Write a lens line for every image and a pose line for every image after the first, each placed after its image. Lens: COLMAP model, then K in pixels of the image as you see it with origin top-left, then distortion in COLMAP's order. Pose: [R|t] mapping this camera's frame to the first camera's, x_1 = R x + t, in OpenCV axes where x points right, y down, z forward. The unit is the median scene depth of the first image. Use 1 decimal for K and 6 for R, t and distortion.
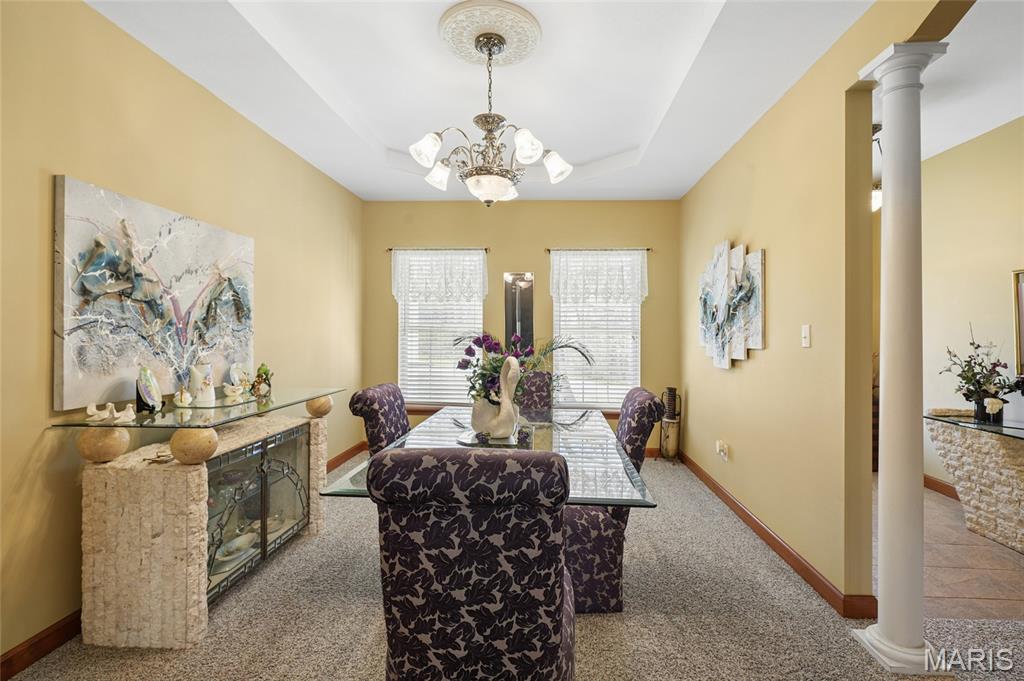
lens RADIAL K [[467.9, 0, 496.4], [0, 467.9, 337.7], [0, 0, 1]] dist [0.004967, -0.001488]
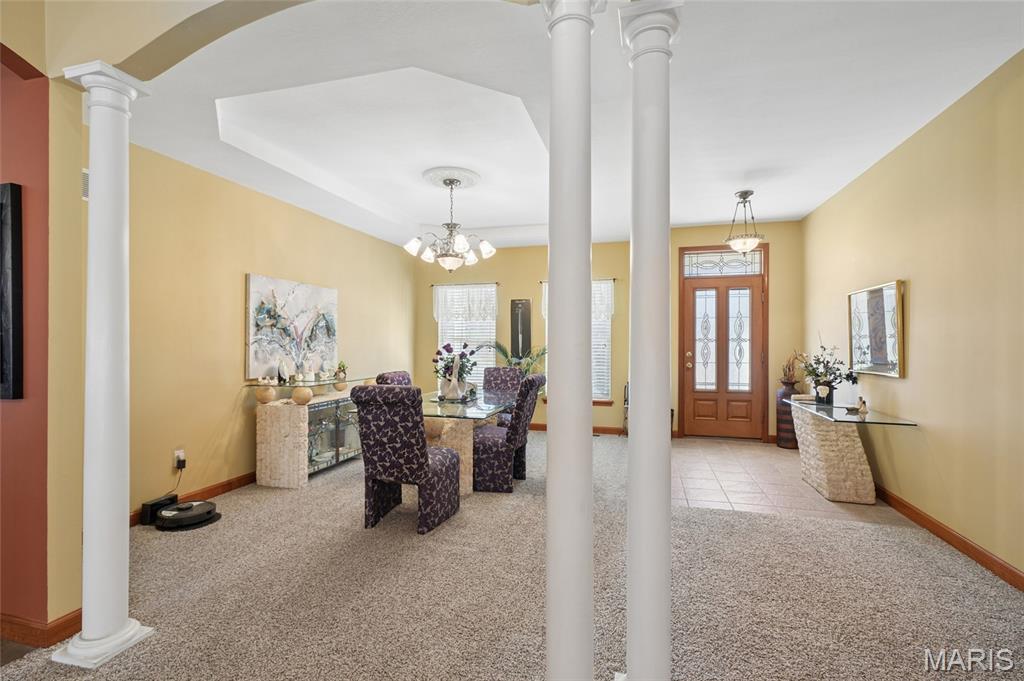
lens RADIAL K [[467.9, 0, 507.7], [0, 467.9, 337.9], [0, 0, 1]] dist [0.004967, -0.001488]
pose [[0.981089, -0.010990, -0.193245, 0.666036], [0.007134, 0.999762, -0.020640, 0.013473], [0.193426, 0.018871, 0.980933, -0.886559]]
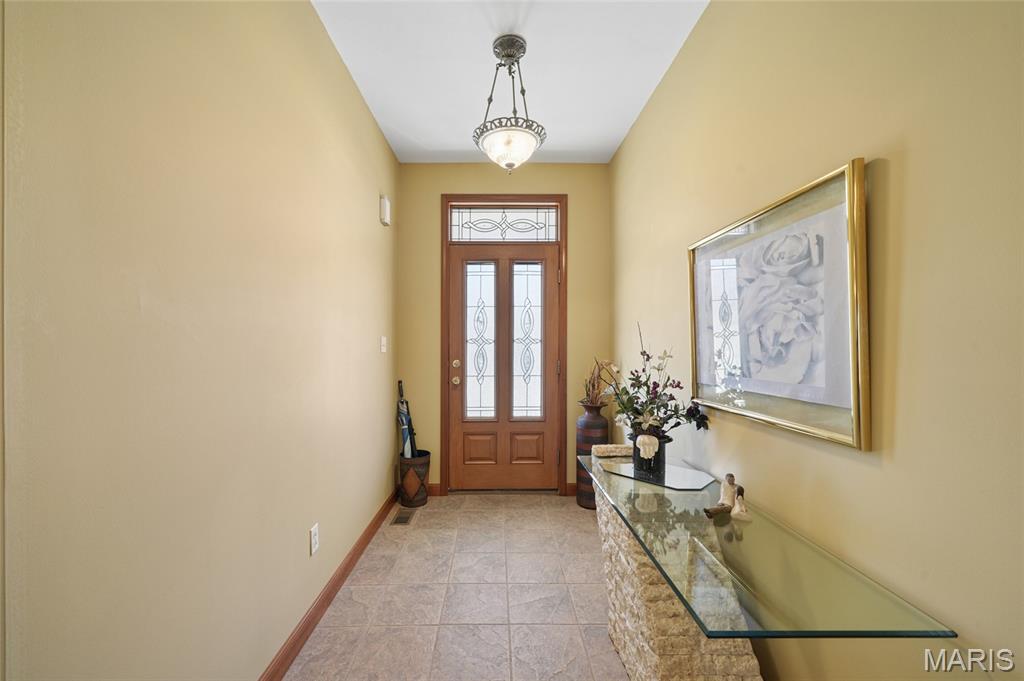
lens RADIAL K [[408.8, 0, 513.6], [0, 408.8, 341.3], [0, 0, 1]] dist [0.000729, -0.000096]
pose [[0.991286, -0.008792, 0.131432, 1.289980], [0.011136, 0.999792, -0.017105, 0.004887], [-0.131254, 0.018420, 0.991178, 0.730700]]
